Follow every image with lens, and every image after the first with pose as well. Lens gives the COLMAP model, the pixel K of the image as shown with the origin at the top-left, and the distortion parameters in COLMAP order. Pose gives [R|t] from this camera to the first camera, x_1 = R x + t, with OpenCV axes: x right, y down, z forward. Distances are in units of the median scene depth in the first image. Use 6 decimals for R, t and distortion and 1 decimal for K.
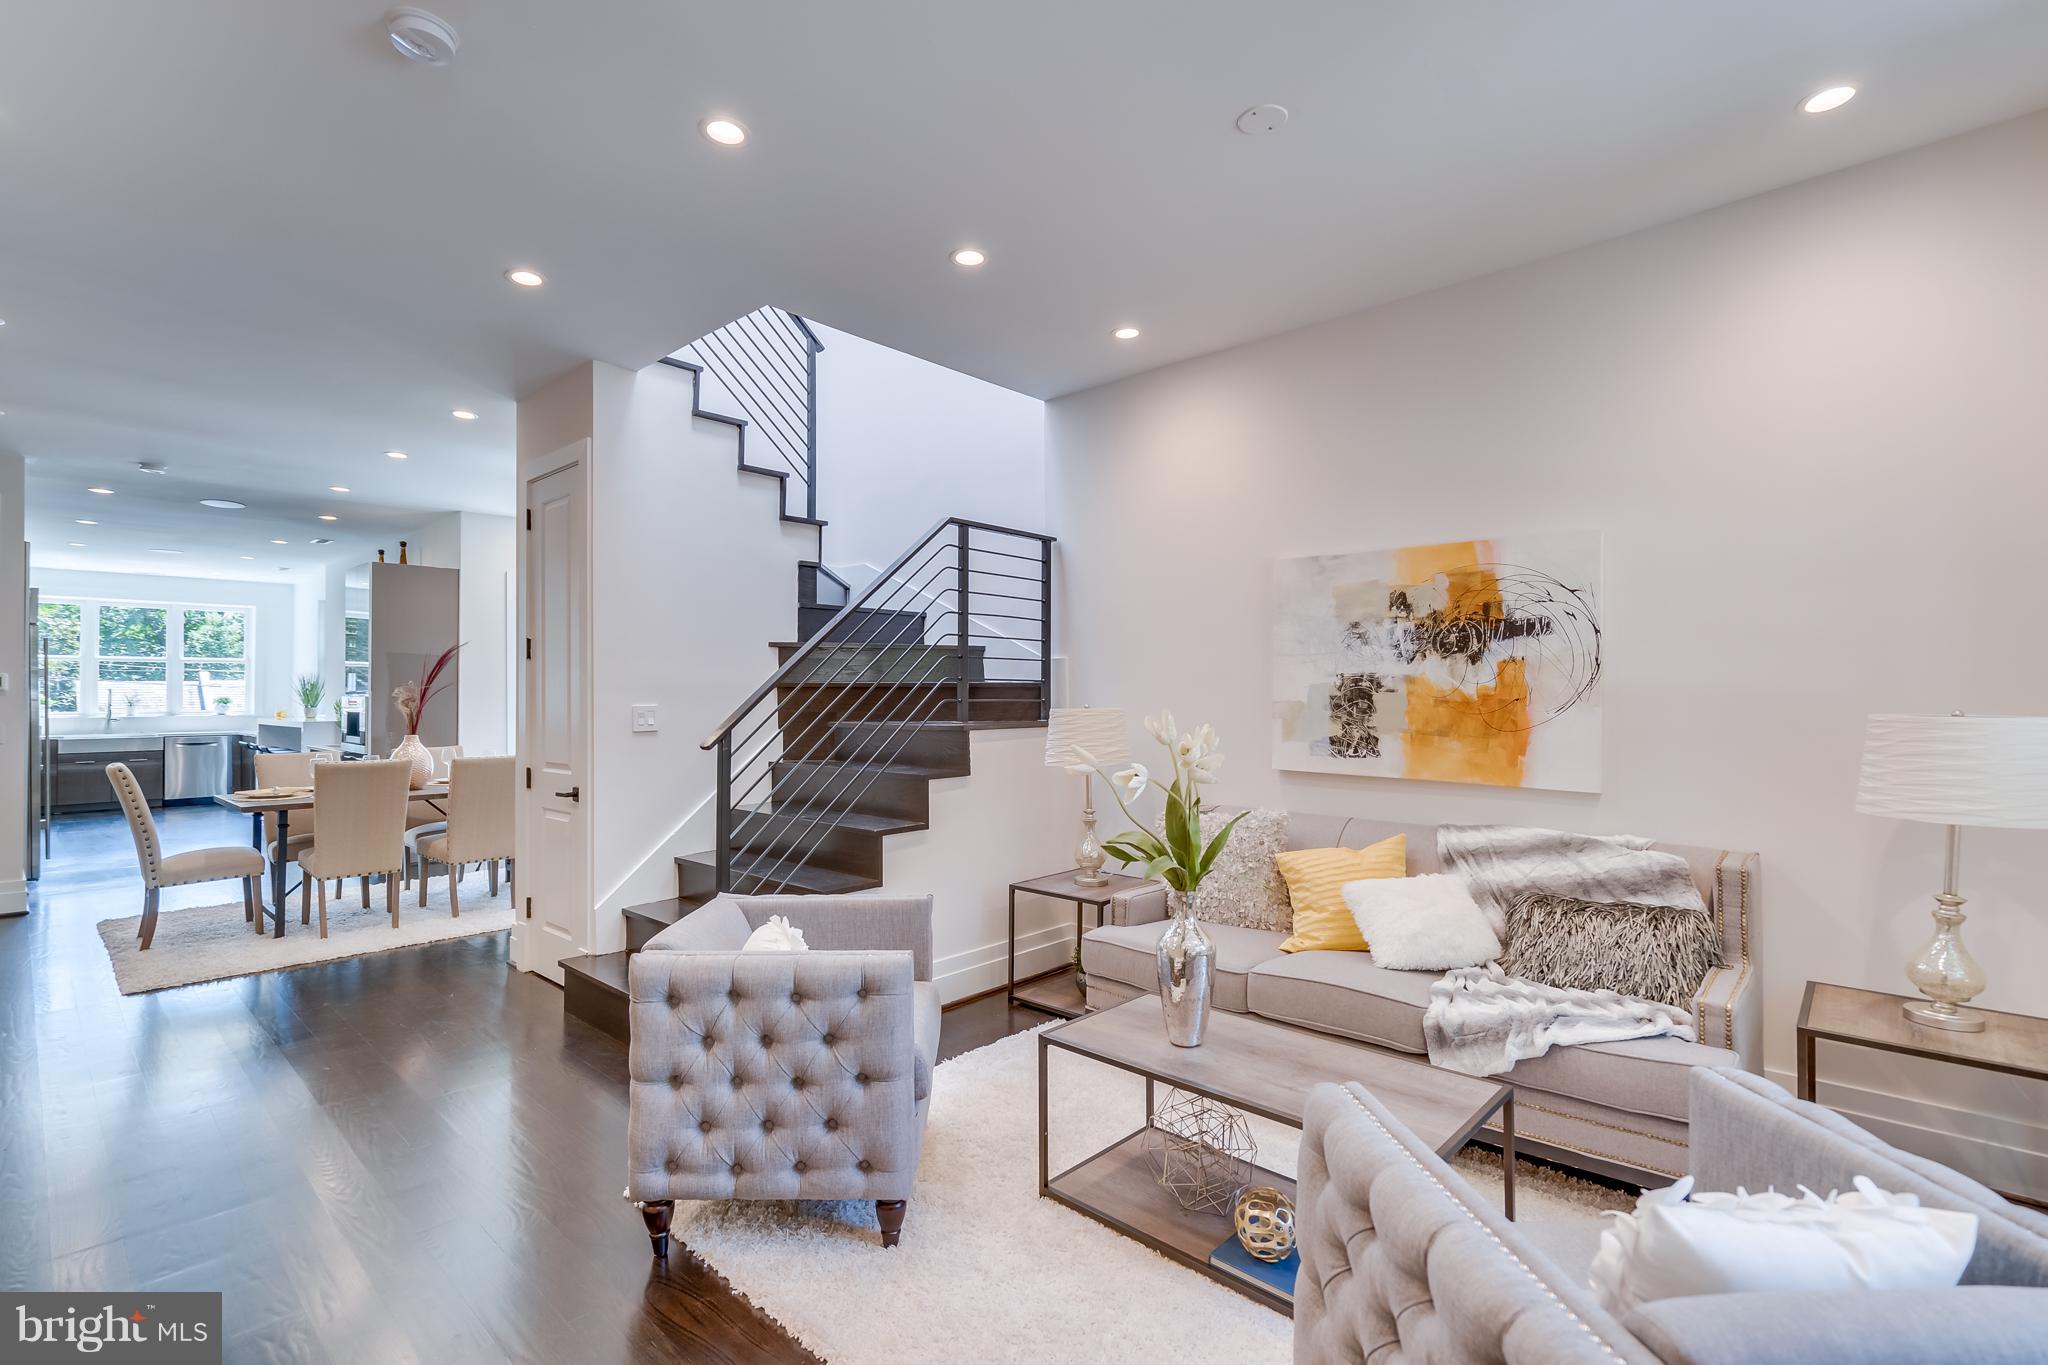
lens RADIAL K [[914.2, 0, 1025.9], [0, 914.2, 691.3], [0, 0, 1]] dist [-0.000455, 0.000116]
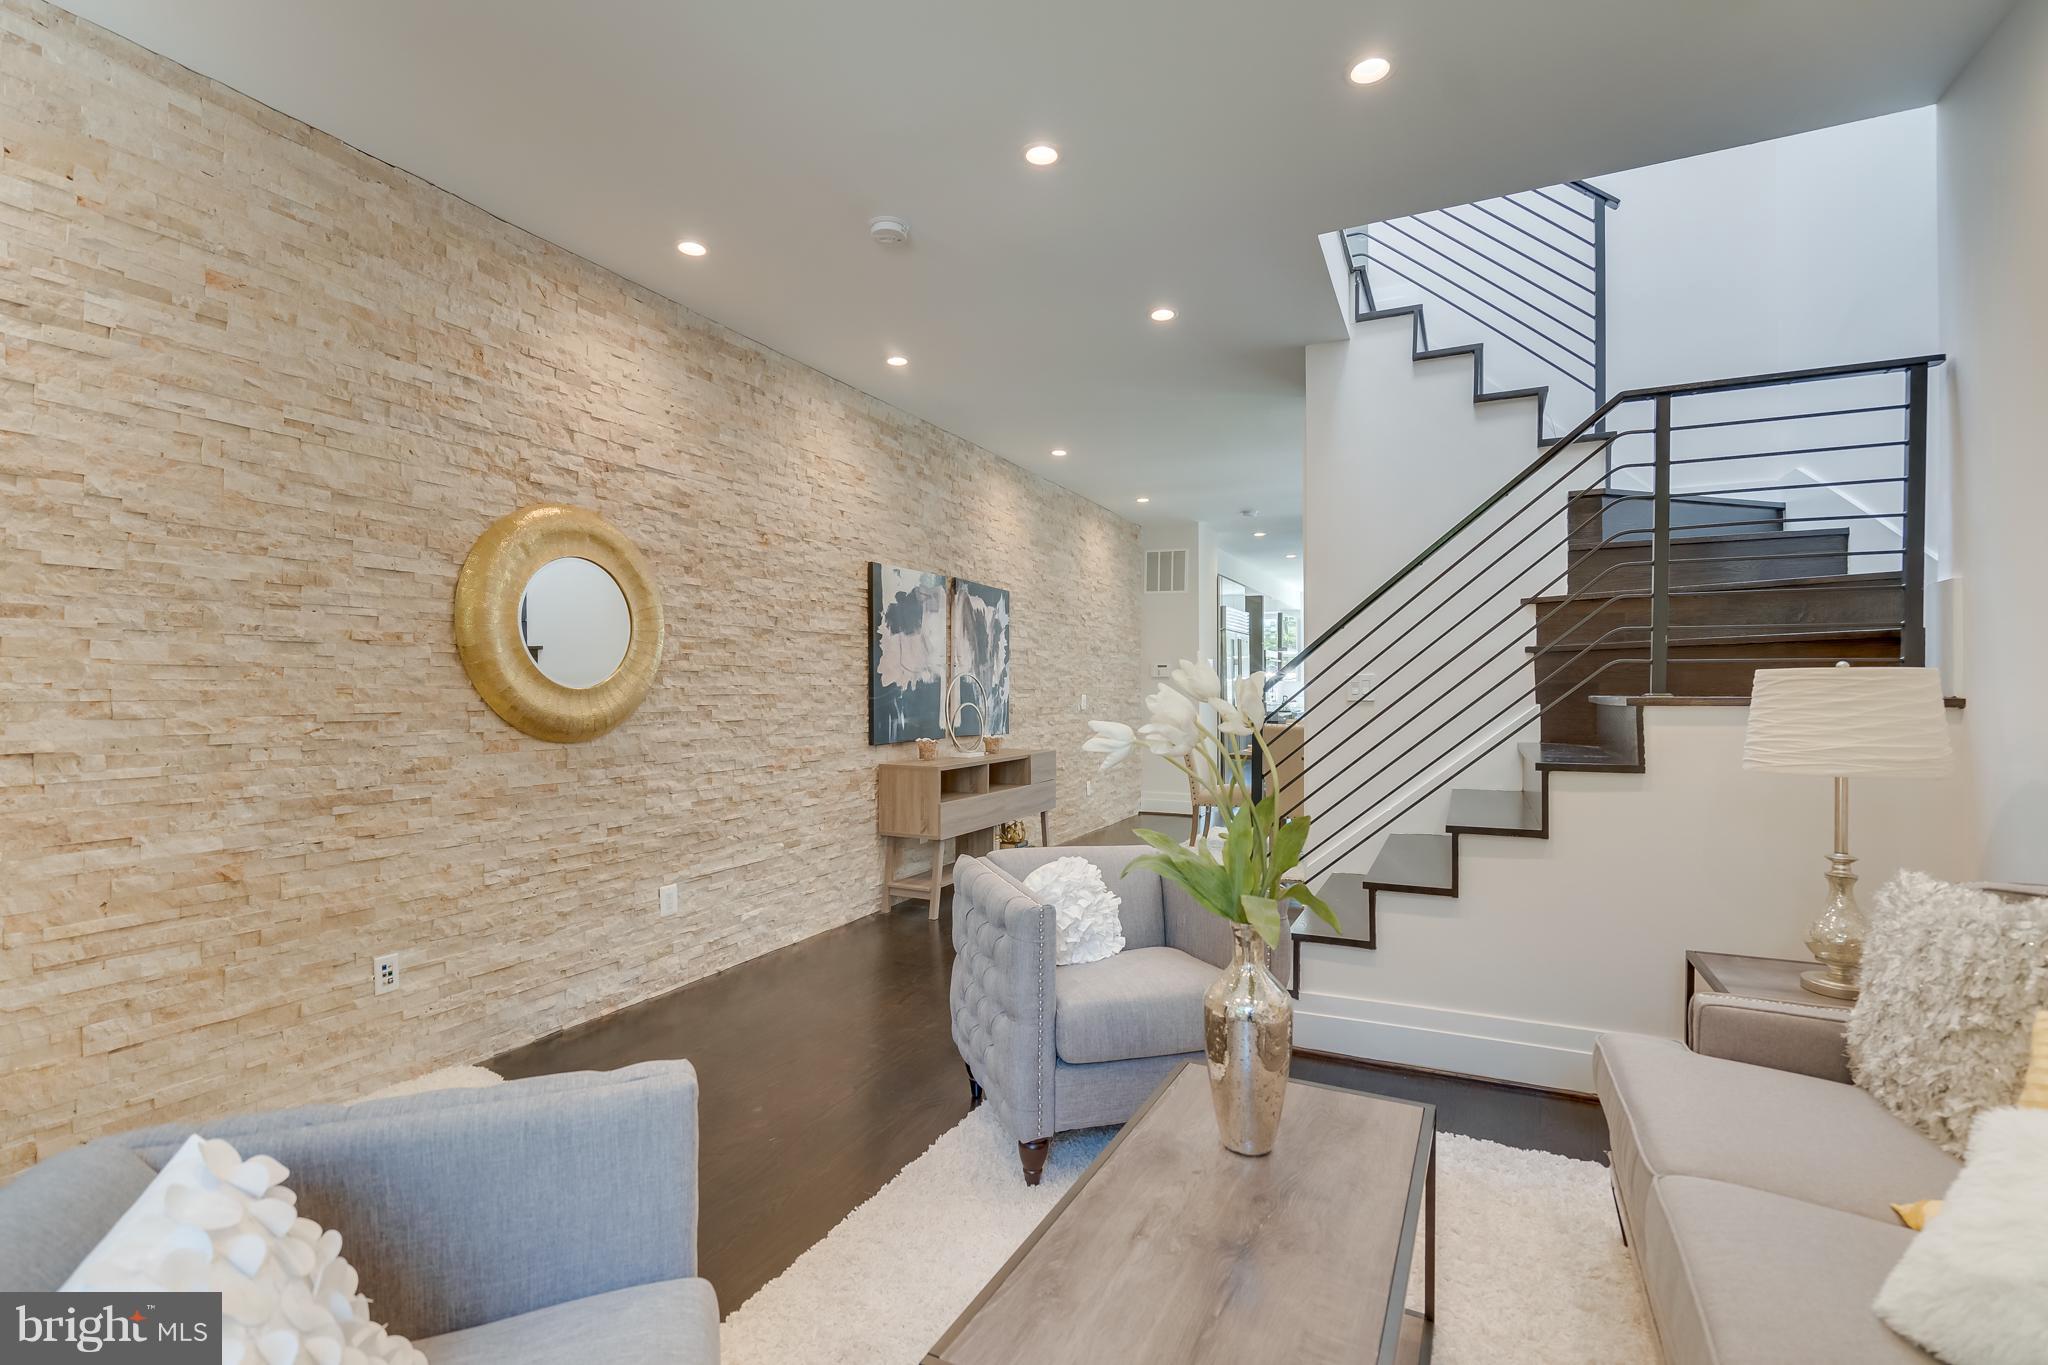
lens RADIAL K [[946.0, 0, 1036.0], [0, 946.0, 678.1], [0, 0, 1]] dist [-0.001569, 0.000123]
pose [[0.288057, -0.011516, -0.957544, 0.416764], [0.006831, 0.999927, -0.009970, 0.023643], [0.957589, -0.003669, 0.288115, 0.340970]]
